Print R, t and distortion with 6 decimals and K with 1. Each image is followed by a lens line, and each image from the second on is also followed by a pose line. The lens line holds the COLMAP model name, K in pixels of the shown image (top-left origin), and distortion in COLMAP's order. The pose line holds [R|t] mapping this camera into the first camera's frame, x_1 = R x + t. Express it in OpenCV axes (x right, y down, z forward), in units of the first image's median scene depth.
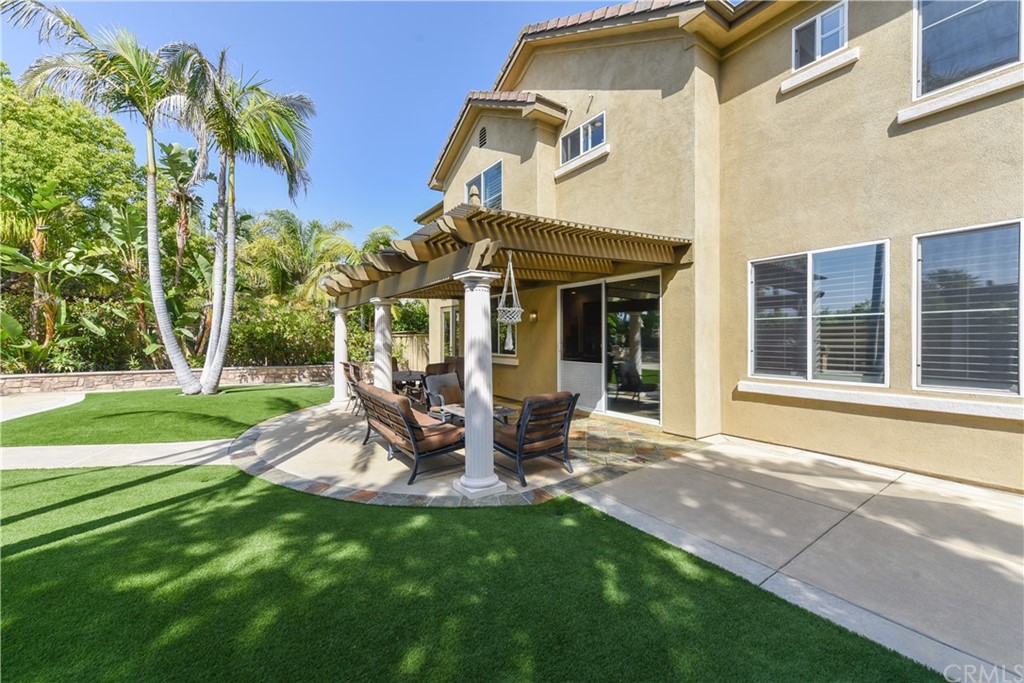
lens RADIAL K [[405.0, 0, 510.5], [0, 405.0, 339.2], [0, 0, 1]] dist [0.005550, -0.000261]
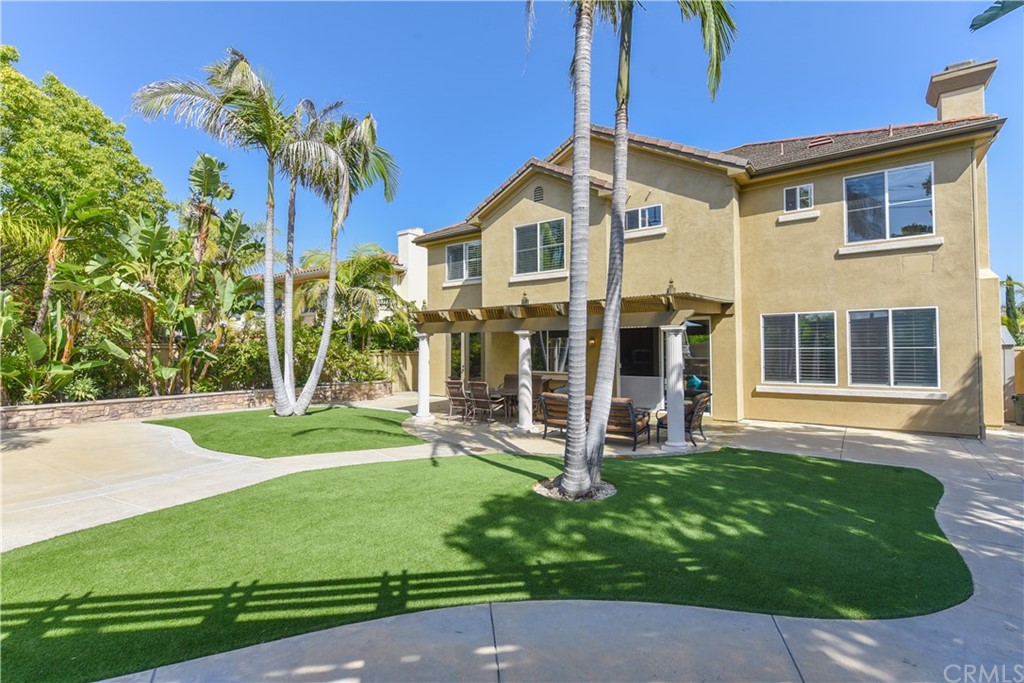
lens RADIAL K [[461.0, 0, 514.4], [0, 461.0, 338.0], [0, 0, 1]] dist [-0.001126, -0.000107]
pose [[0.945565, 0.005784, 0.325382, -0.994654], [0.004027, 0.999558, -0.029471, -0.040950], [-0.325409, 0.029177, 0.945123, -0.472830]]
